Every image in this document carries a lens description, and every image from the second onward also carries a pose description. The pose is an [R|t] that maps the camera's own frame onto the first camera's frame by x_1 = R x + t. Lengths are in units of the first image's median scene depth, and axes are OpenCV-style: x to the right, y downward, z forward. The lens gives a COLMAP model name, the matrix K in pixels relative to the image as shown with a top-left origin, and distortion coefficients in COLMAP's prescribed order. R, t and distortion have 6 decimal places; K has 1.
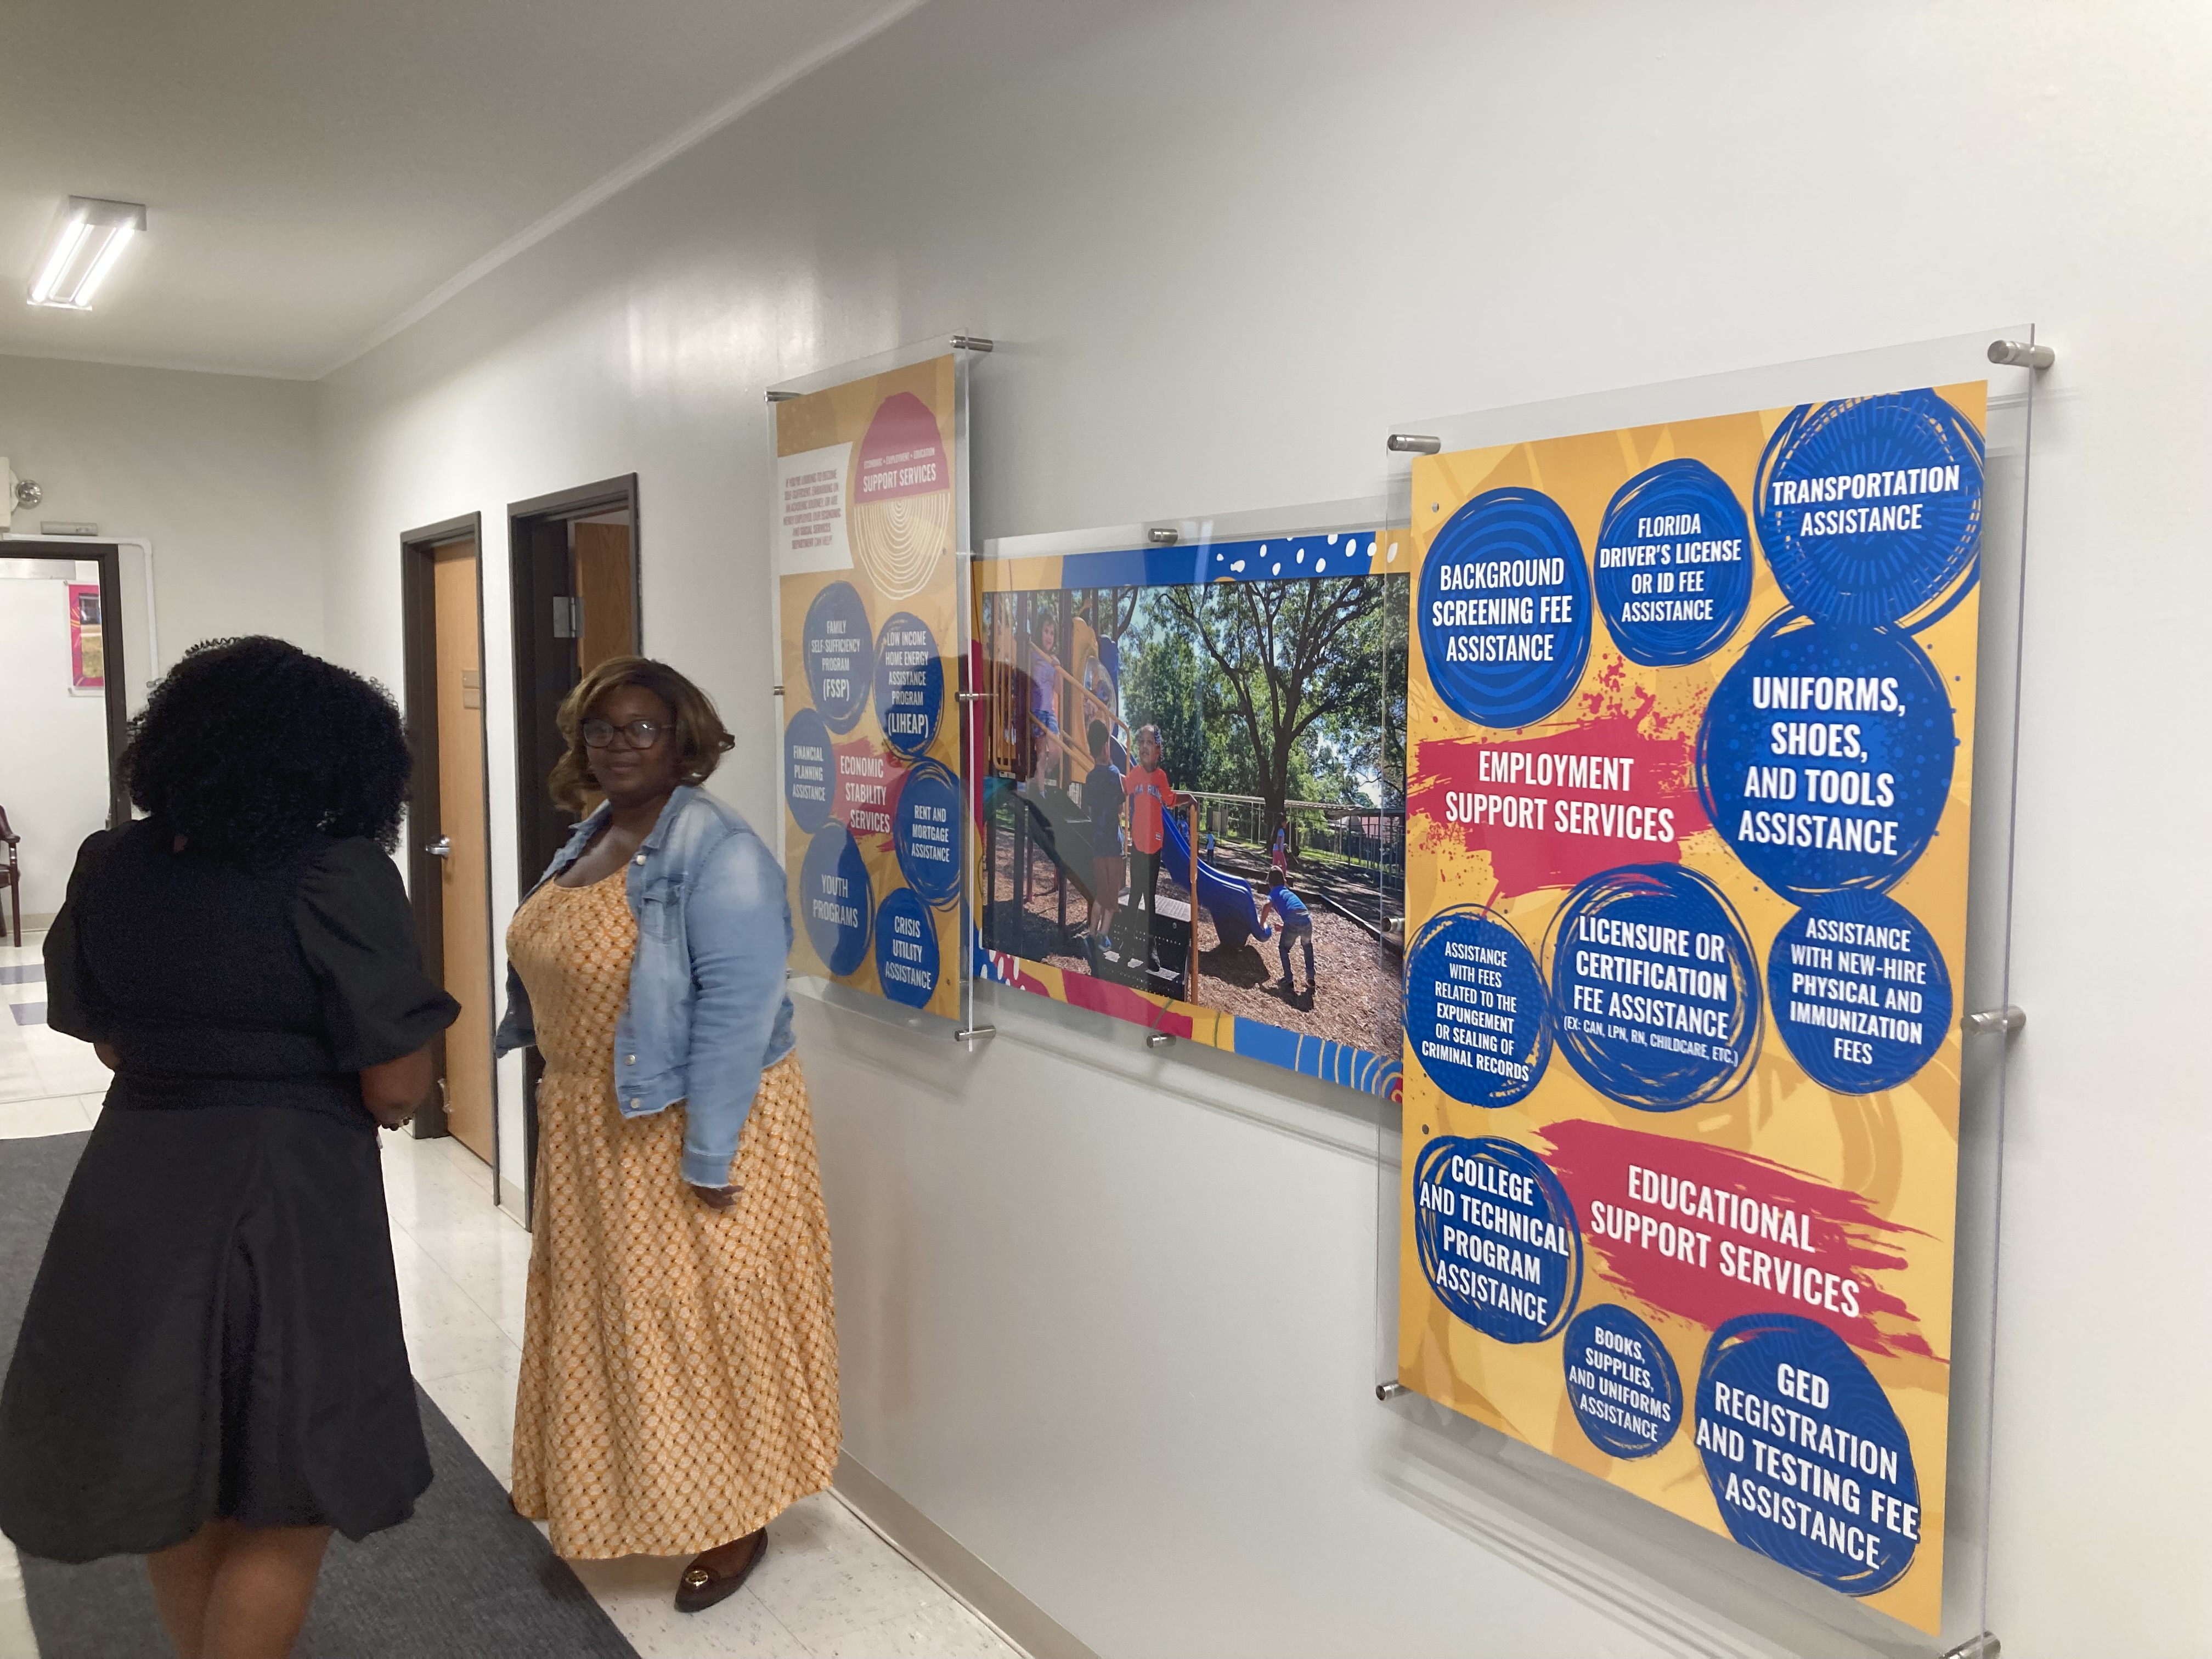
lens RADIAL K [[1822.1, 0, 1106.0], [0, 1822.1, 827.9], [0, 0, 1]] dist [-0.001733, -0.005617]
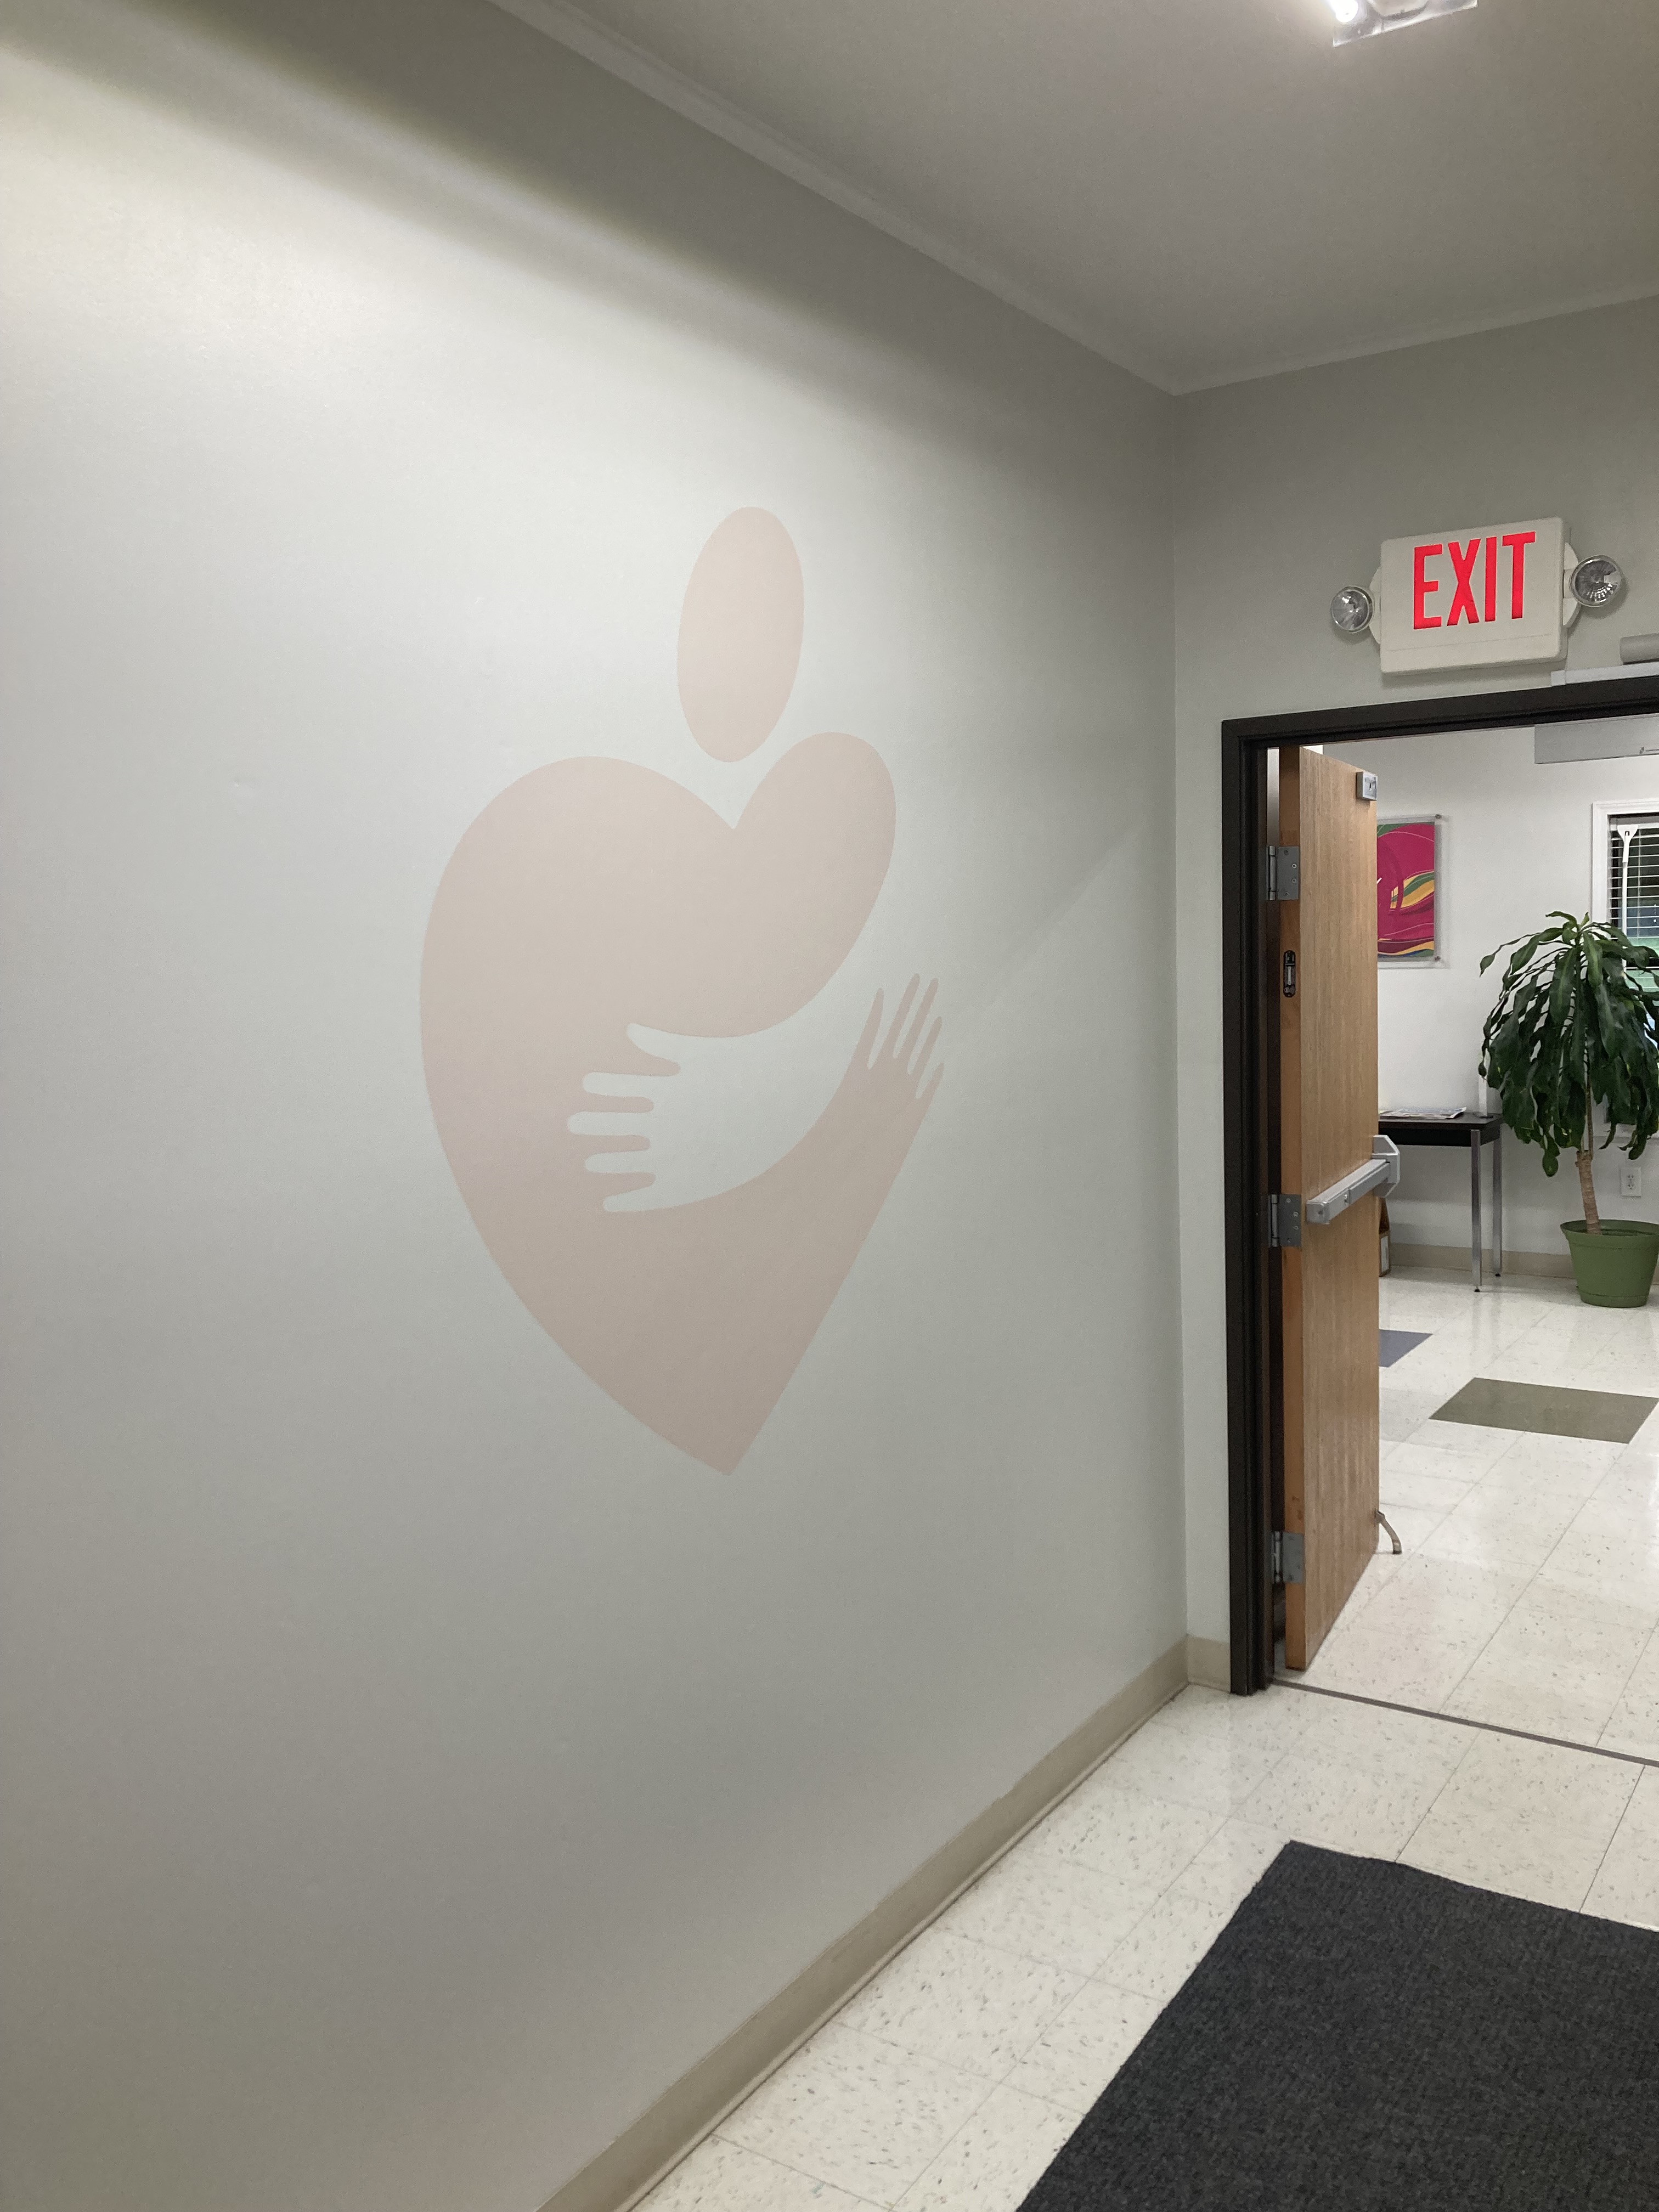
lens RADIAL K [[1822.1, 0, 828.2], [0, 1822.1, 1105.3], [0, 0, 1]] dist [-0.001733, -0.005617]
pose [[0.385033, 0.072709, -0.920034, -0.206144], [-0.050988, 0.997045, 0.057456, -0.059935], [0.921493, 0.024789, 0.387603, 0.618495]]
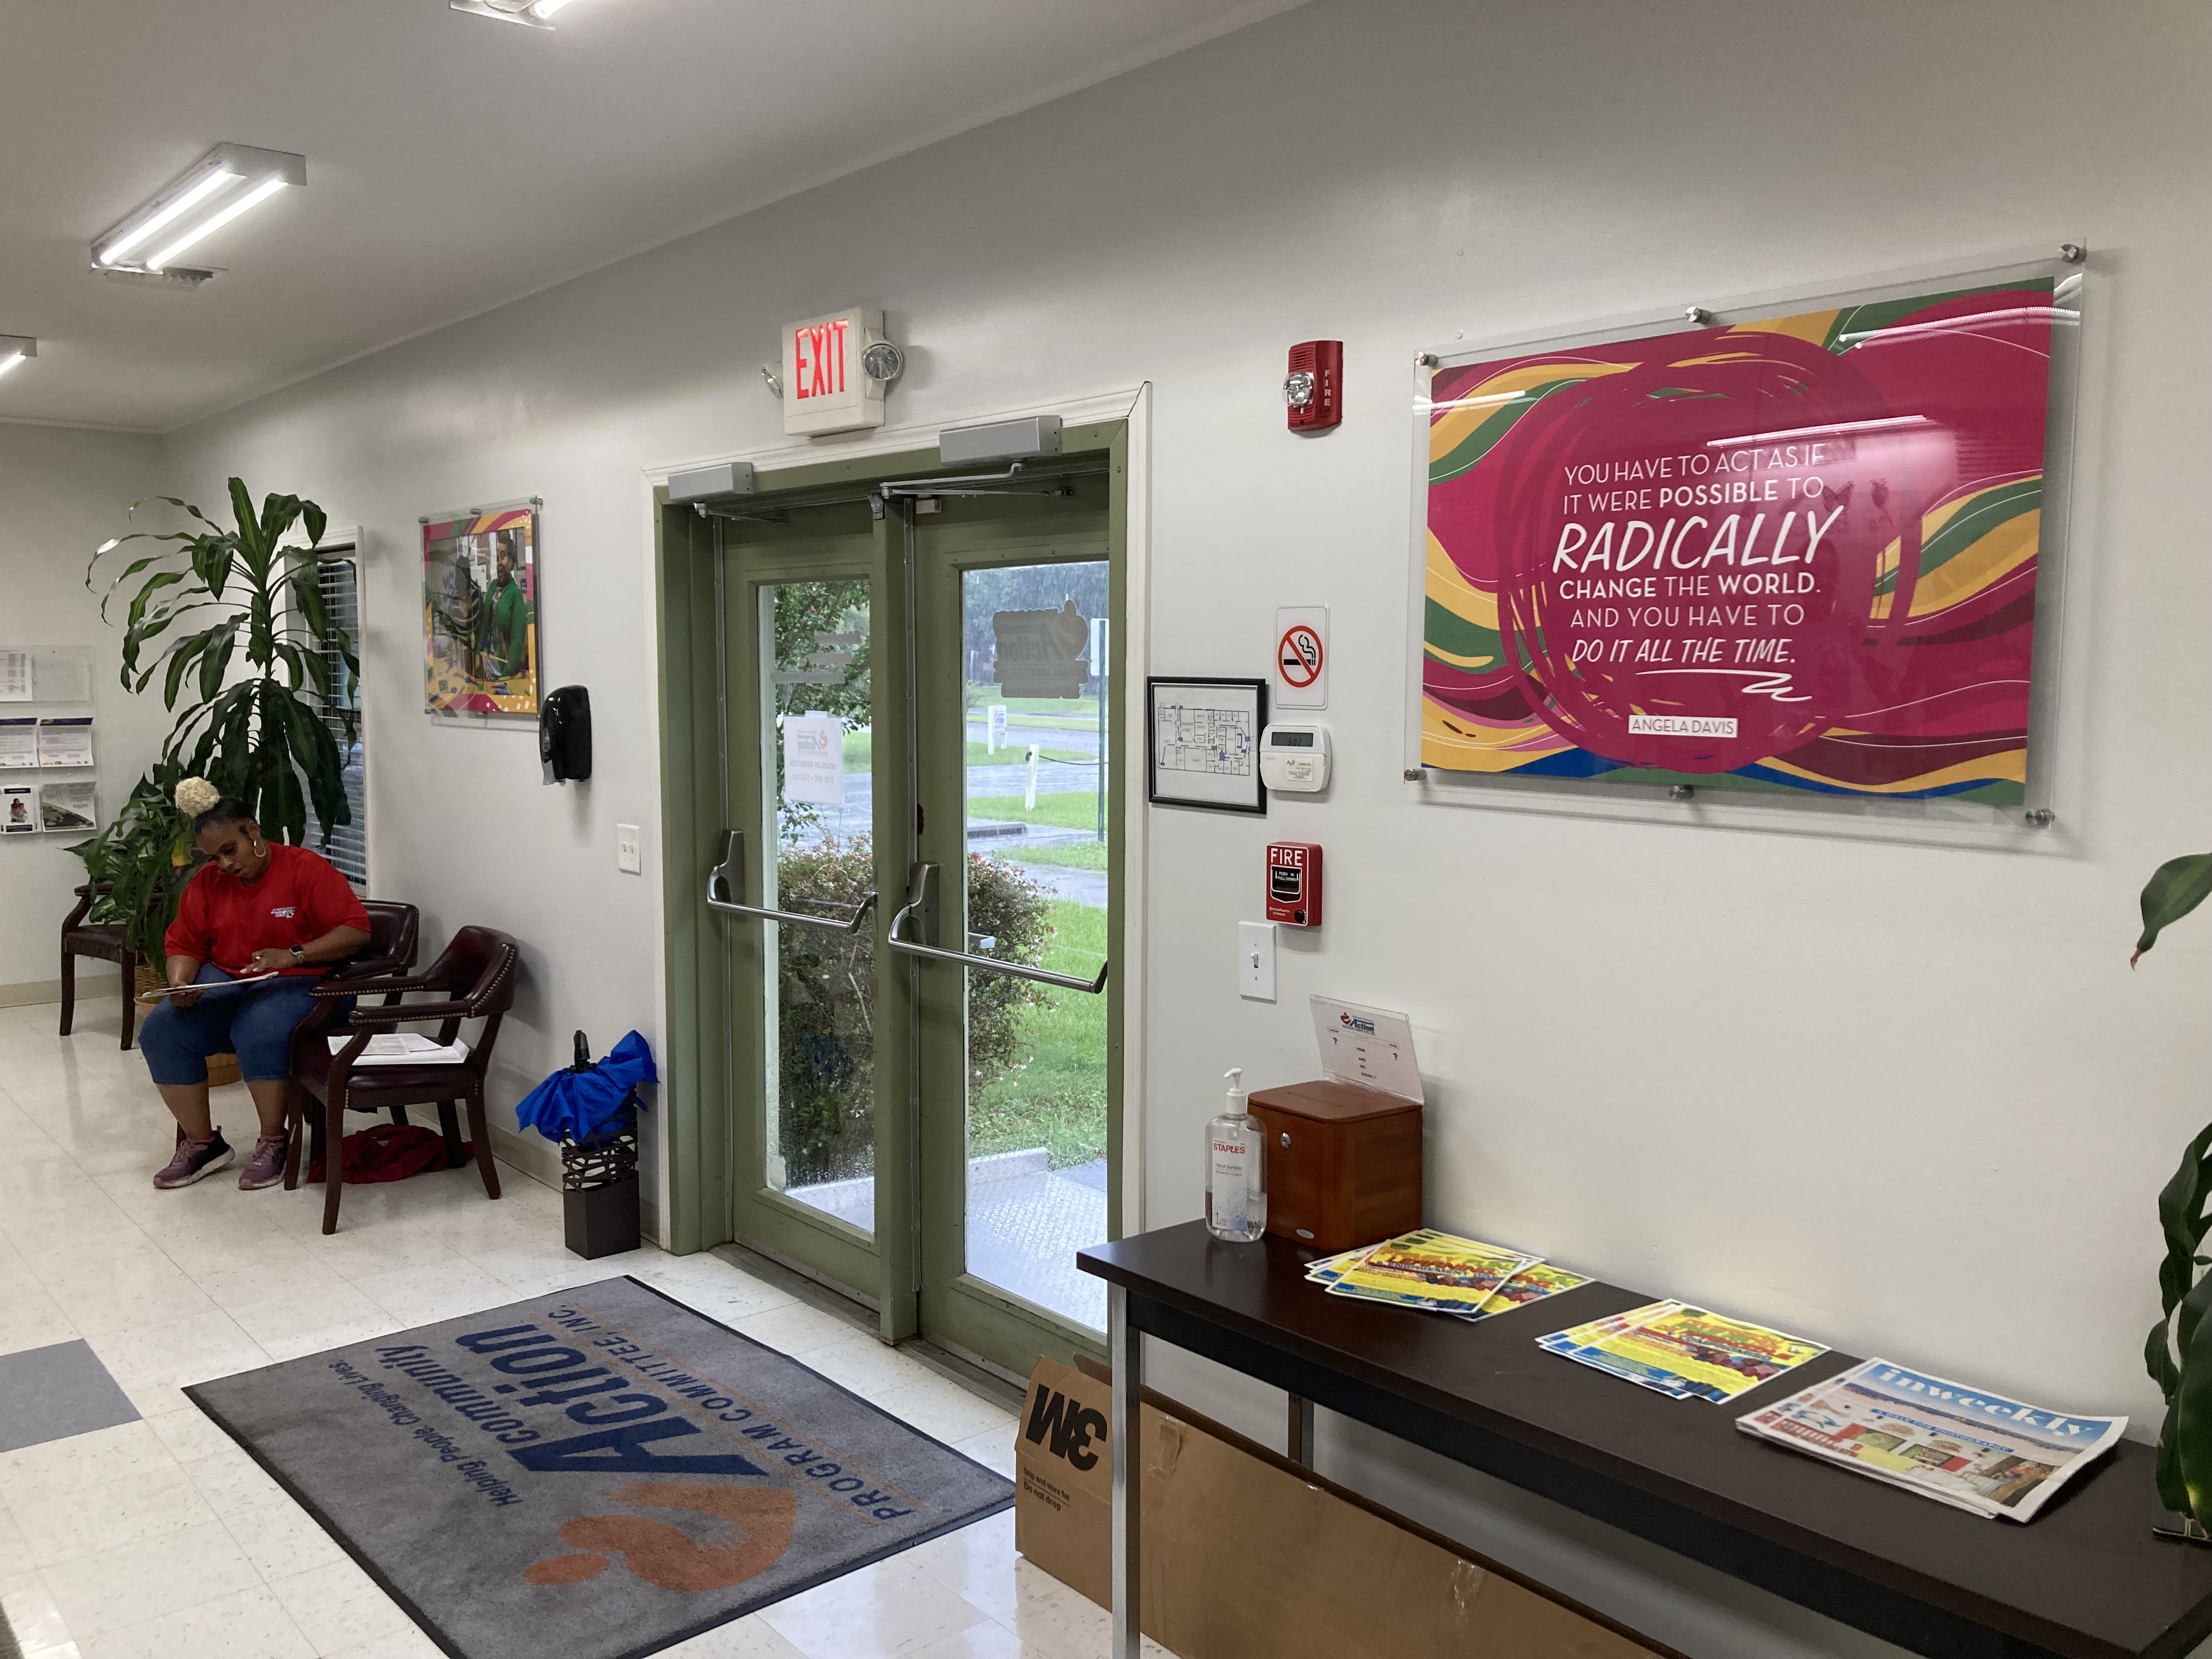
lens RADIAL K [[1822.1, 0, 1106.8], [0, 1822.1, 830.9], [0, 0, 1]] dist [-0.001733, -0.005617]
pose [[0.101839, 0.085899, -0.991085, -0.505415], [-0.089864, 0.992986, 0.076830, -0.084597], [0.990734, 0.081239, 0.108844, 0.906484]]
